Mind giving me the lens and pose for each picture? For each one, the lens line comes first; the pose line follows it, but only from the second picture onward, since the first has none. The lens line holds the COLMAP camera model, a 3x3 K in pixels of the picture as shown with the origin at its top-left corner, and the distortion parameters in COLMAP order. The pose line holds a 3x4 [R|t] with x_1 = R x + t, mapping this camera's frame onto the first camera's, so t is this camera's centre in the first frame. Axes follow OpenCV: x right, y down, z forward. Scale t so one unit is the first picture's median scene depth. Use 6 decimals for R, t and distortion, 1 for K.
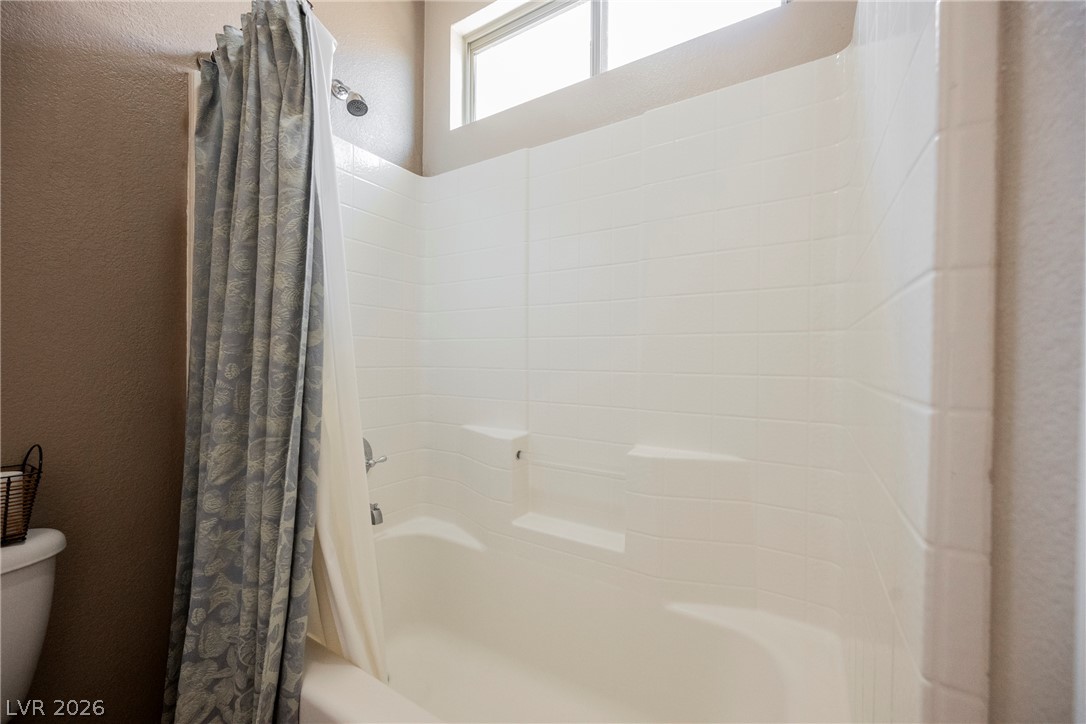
lens RADIAL K [[428.3, 0, 547.7], [0, 428.3, 361.4], [0, 0, 1]] dist [-0.001408, 0.000032]
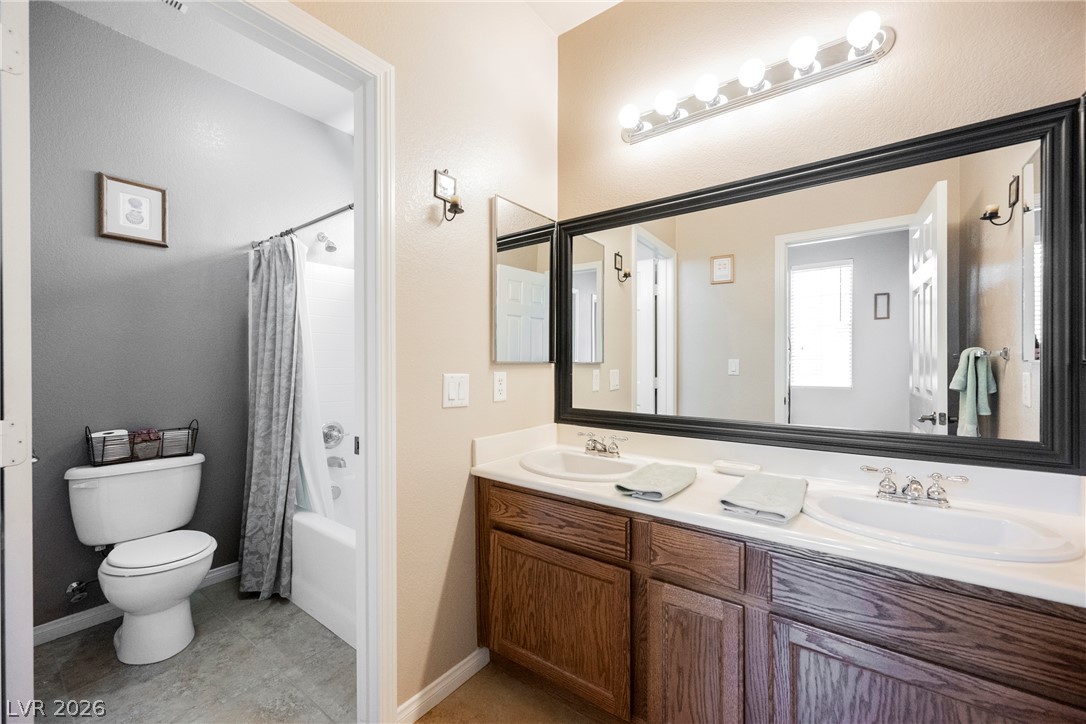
lens RADIAL K [[428.3, 0, 547.7], [0, 428.3, 361.4], [0, 0, 1]] dist [-0.001408, 0.000032]
pose [[0.995912, -0.017208, -0.088672, 1.103205], [0.016229, 0.999799, -0.011757, -0.086573], [0.088857, 0.010270, 0.995991, -1.320605]]
